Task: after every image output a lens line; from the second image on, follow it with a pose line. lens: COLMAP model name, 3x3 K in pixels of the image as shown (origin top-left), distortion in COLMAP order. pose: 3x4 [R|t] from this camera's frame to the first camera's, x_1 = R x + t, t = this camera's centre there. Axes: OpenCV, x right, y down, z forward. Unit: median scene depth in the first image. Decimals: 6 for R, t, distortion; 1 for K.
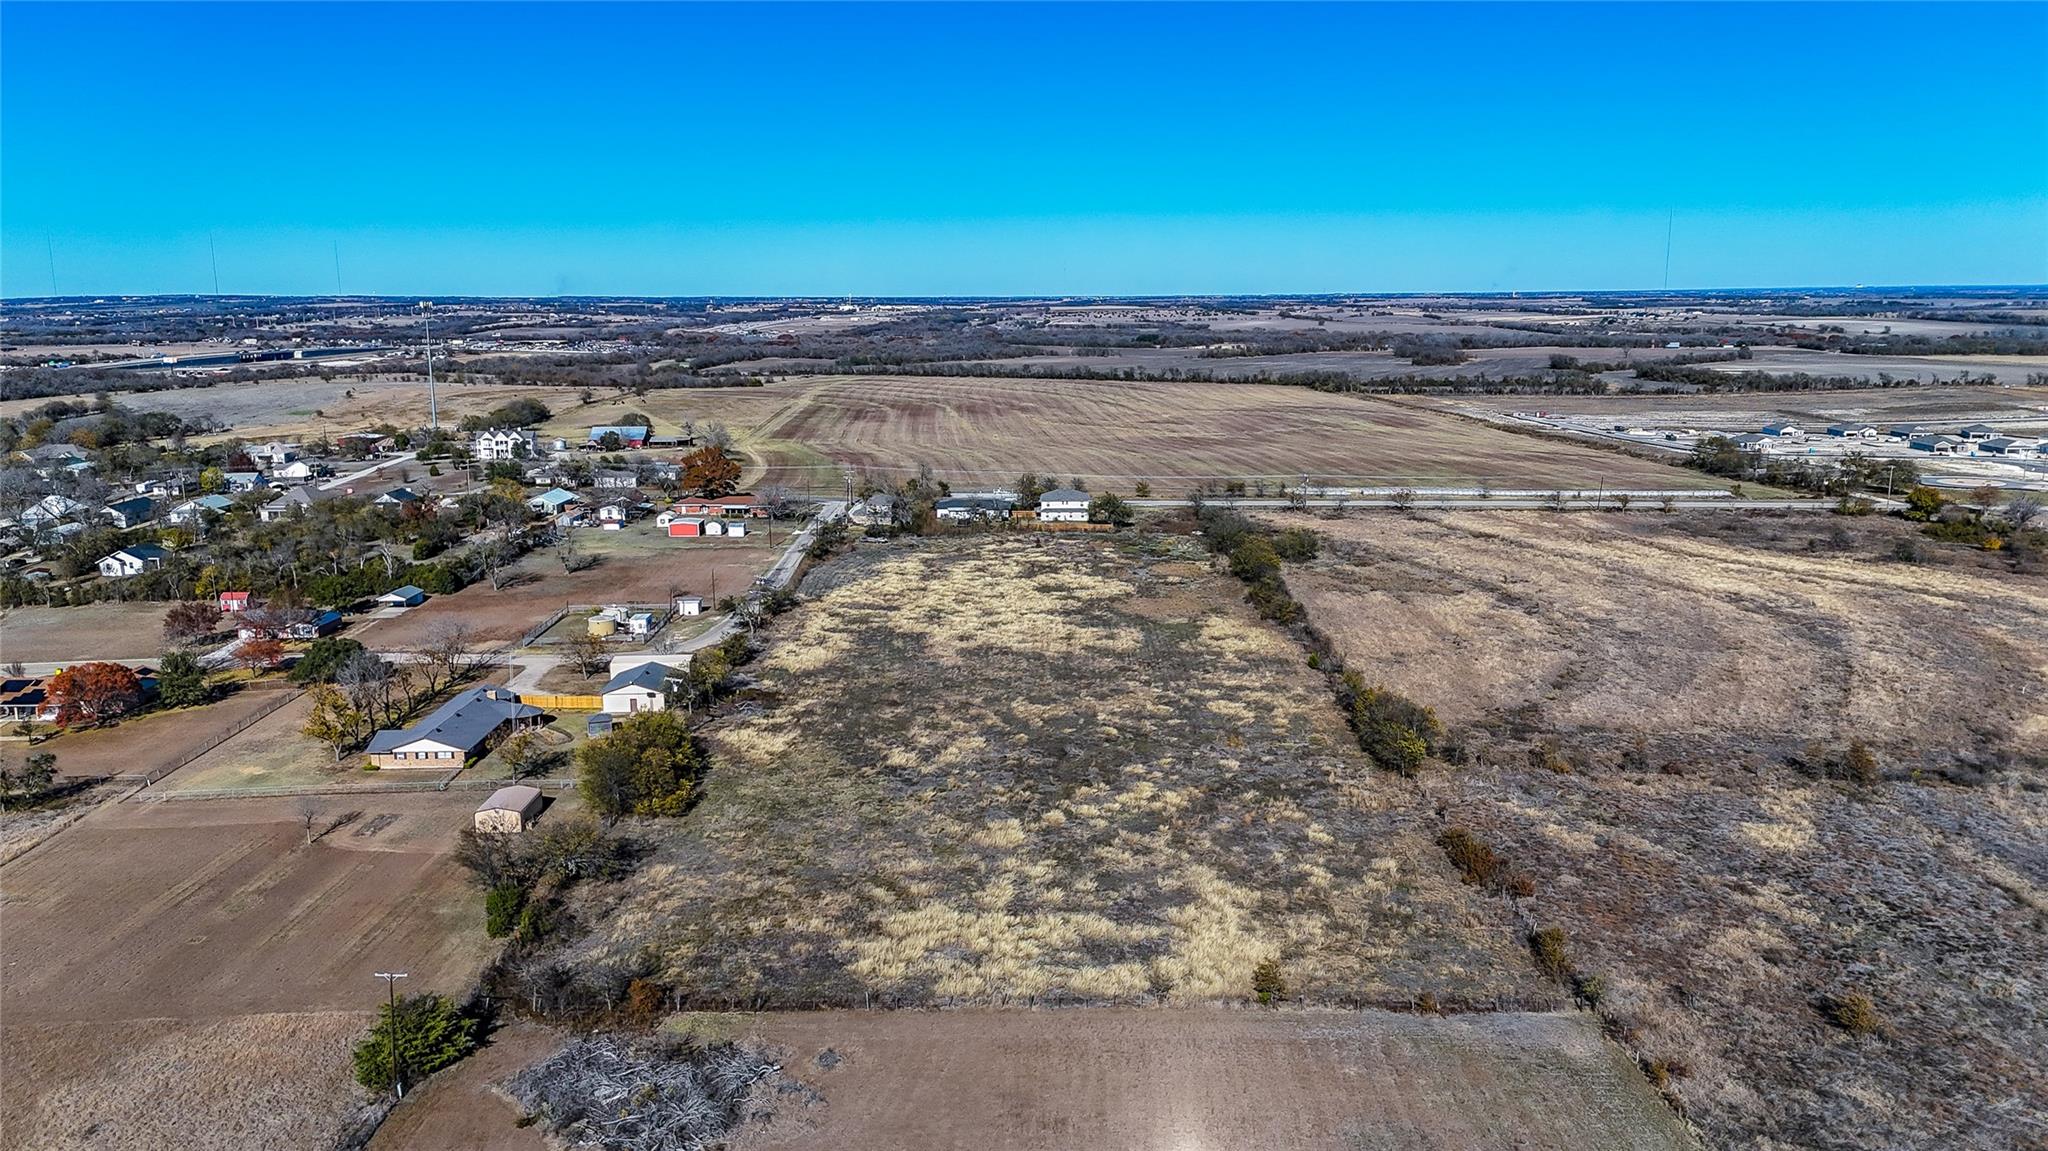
lens RADIAL K [[1485.6, 0, 1015.9], [0, 1485.6, 615.4], [0, 0, 1]] dist [0.095040, -0.101782]
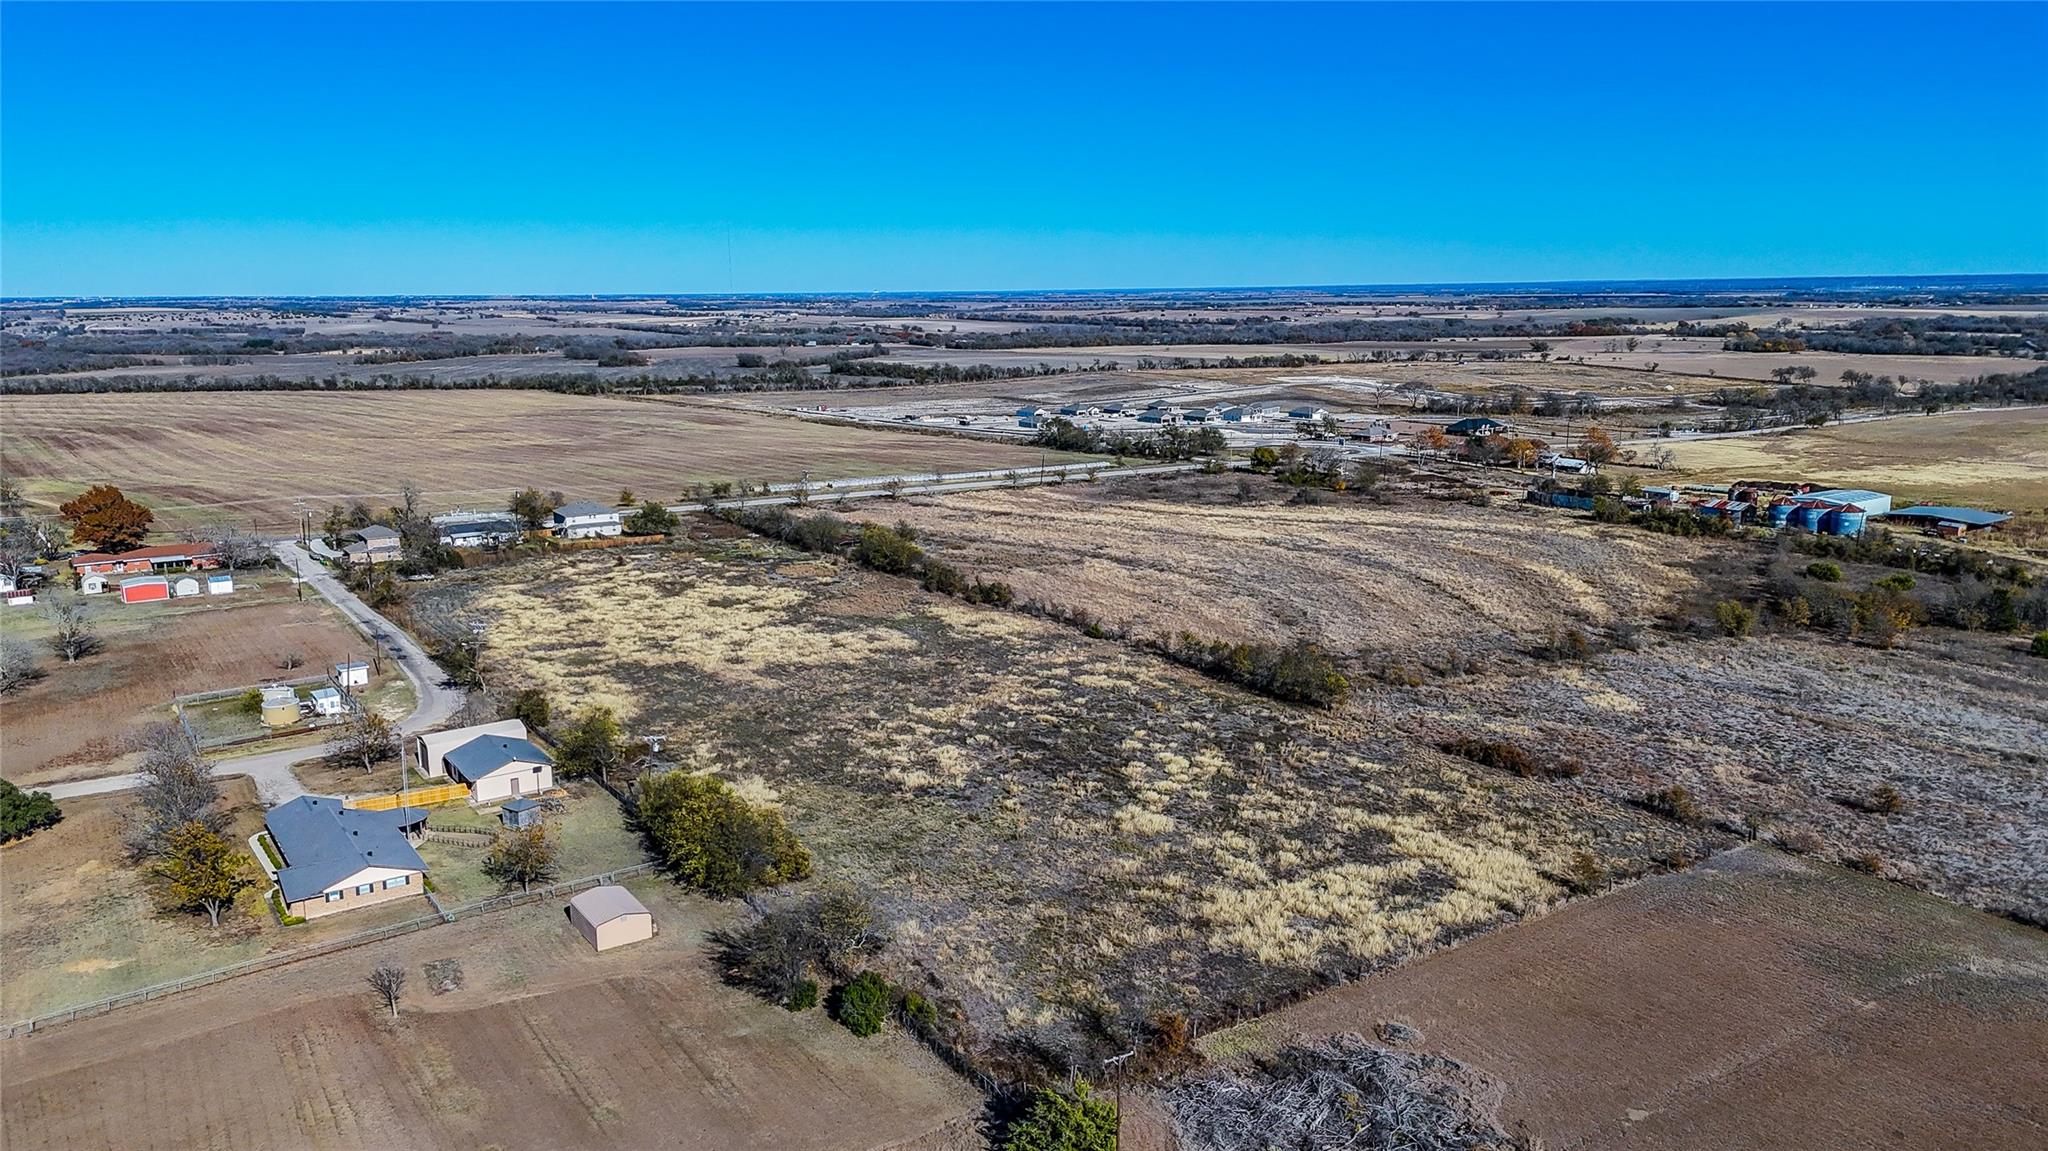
lens RADIAL K [[1485.6, 0, 1015.9], [0, 1485.6, 615.4], [0, 0, 1]] dist [0.095040, -0.101782]
pose [[0.830018, -0.123528, 0.543884, -0.480125], [0.124386, 0.991603, 0.035390, -0.029053], [-0.543689, 0.038277, 0.838414, 0.155604]]
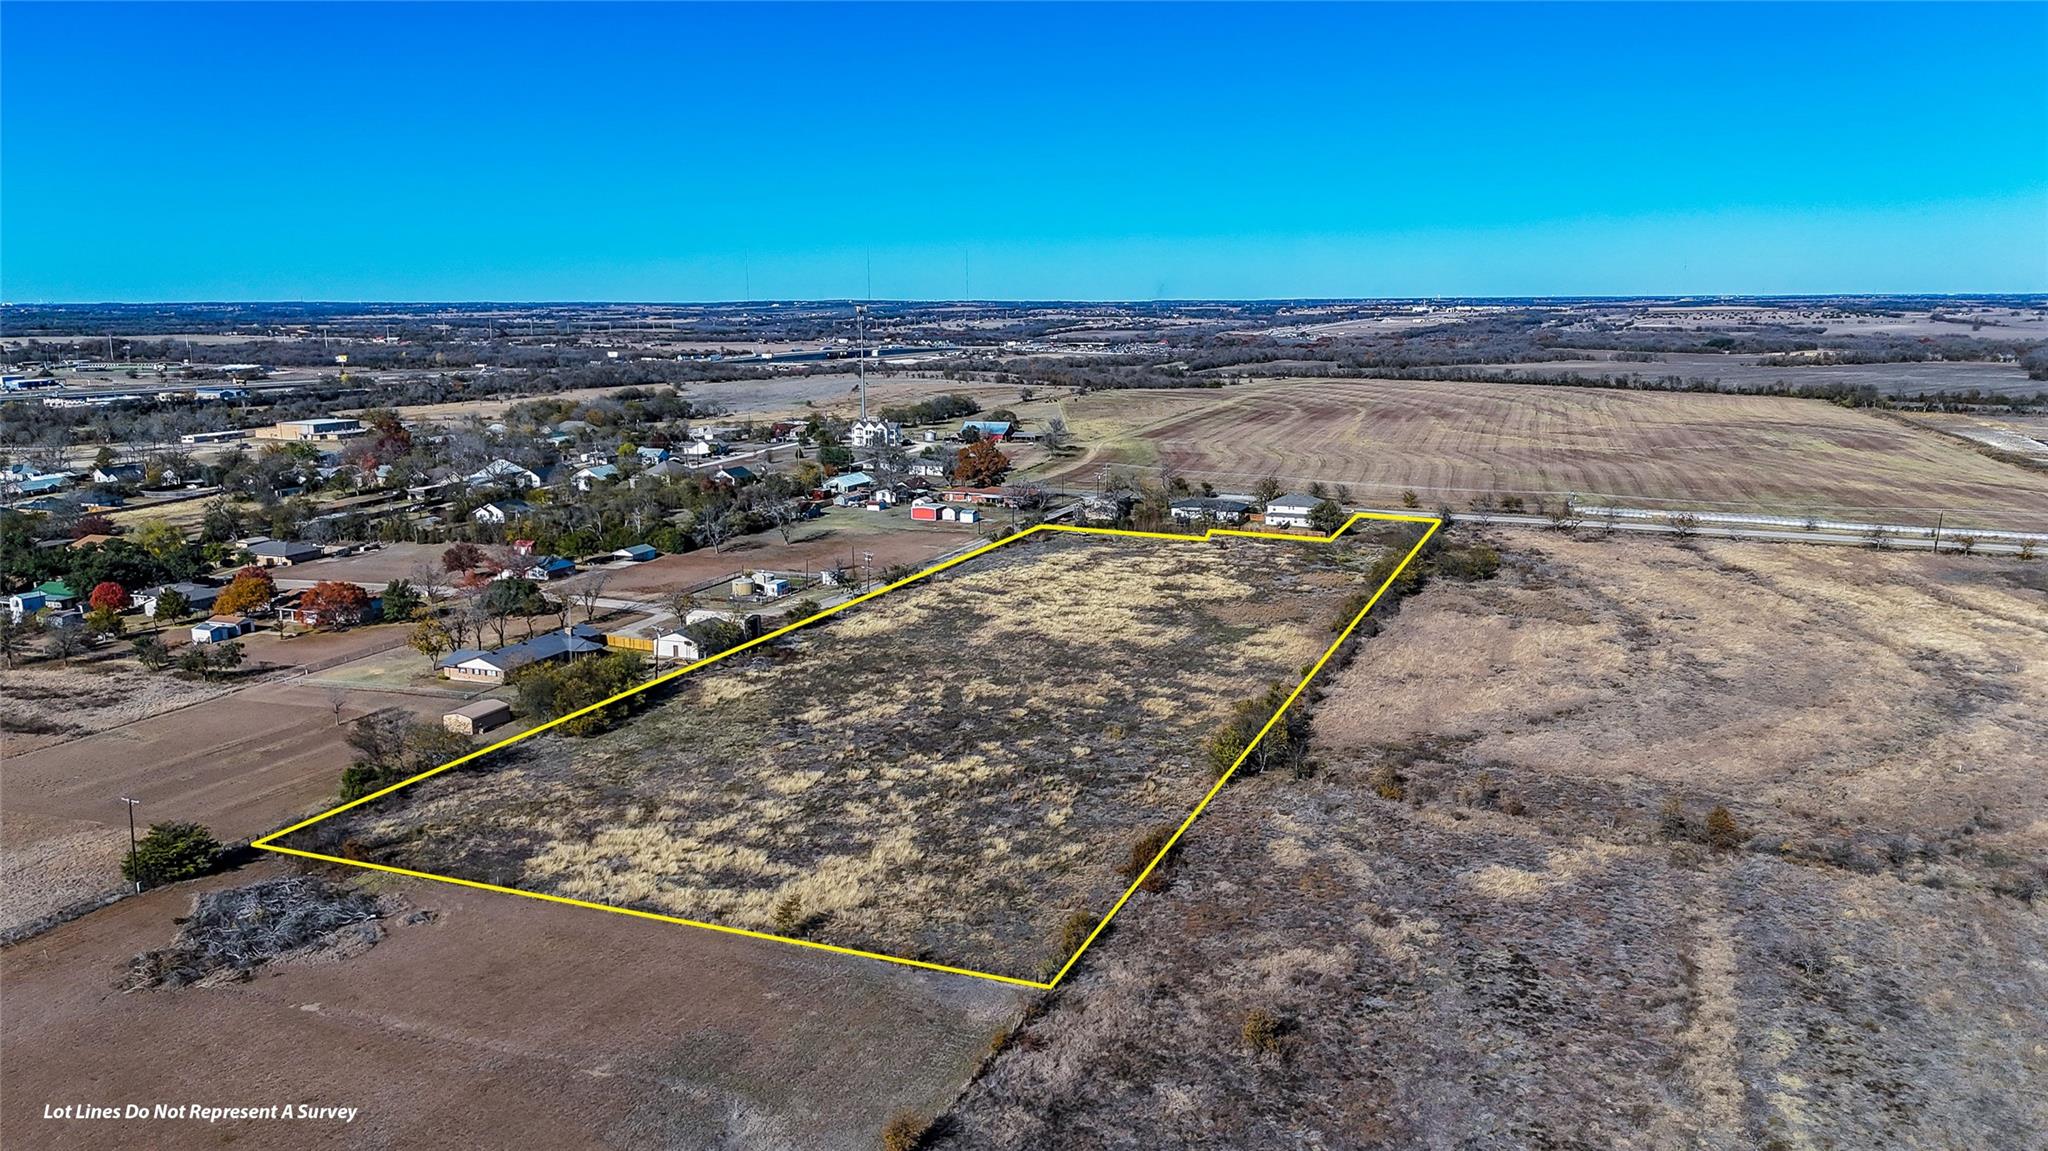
lens RADIAL K [[1485.6, 0, 1015.9], [0, 1485.6, 615.4], [0, 0, 1]] dist [0.095040, -0.101782]
pose [[0.927021, 0.080790, -0.366203, 0.429810], [-0.081303, 0.996590, 0.014049, -0.005913], [0.366089, 0.016750, 0.930429, 0.010821]]
